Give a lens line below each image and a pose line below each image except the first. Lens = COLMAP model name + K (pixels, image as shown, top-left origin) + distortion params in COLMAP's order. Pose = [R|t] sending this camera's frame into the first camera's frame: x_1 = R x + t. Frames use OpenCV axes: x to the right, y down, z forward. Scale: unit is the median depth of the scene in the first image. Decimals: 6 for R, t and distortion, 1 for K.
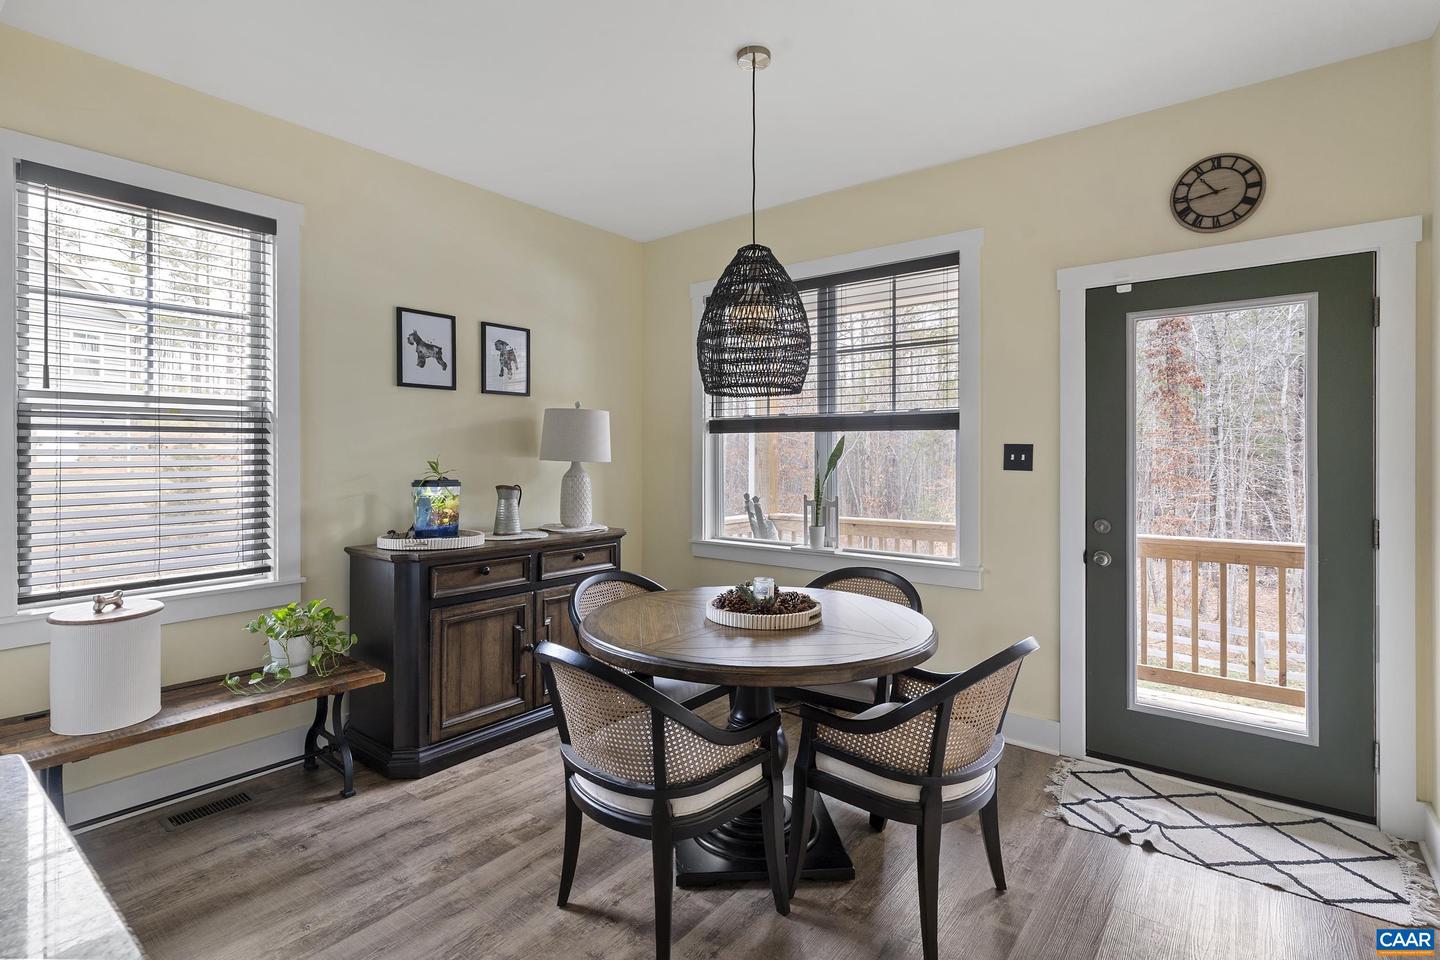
lens RADIAL K [[699.5, 0, 695.6], [0, 699.5, 455.3], [0, 0, 1]] dist [0.002949, -0.000791]
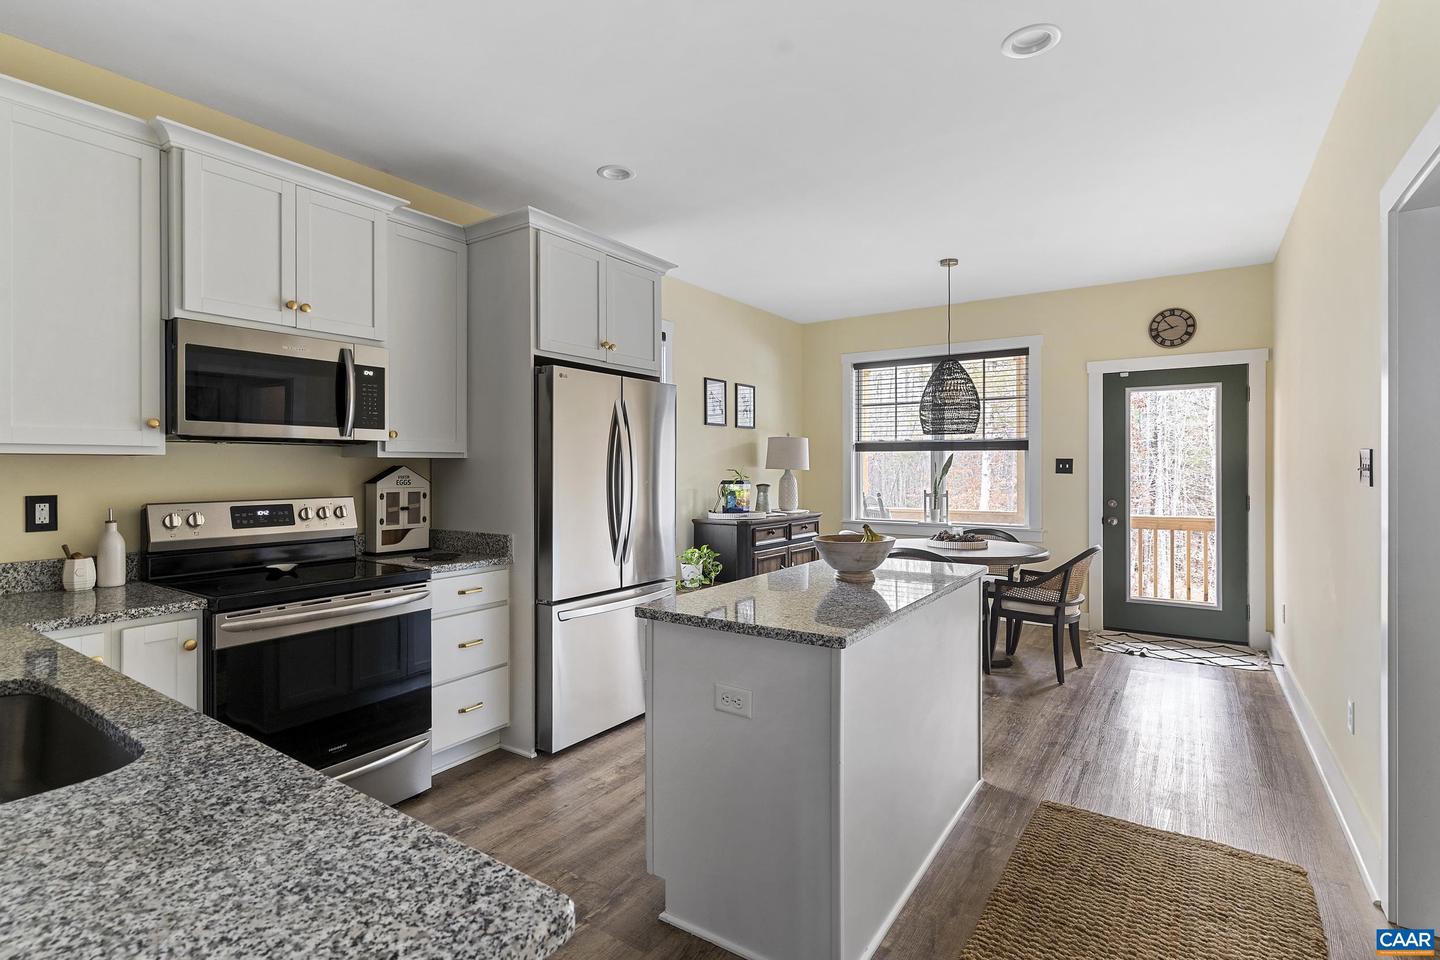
lens RADIAL K [[699.5, 0, 706.6], [0, 699.5, 470.3], [0, 0, 1]] dist [0.002949, -0.000791]
pose [[0.997272, -0.003536, 0.073725, -0.584283], [0.003266, 0.999988, 0.003780, 0.004164], [-0.073737, -0.003528, 0.997271, -0.714007]]
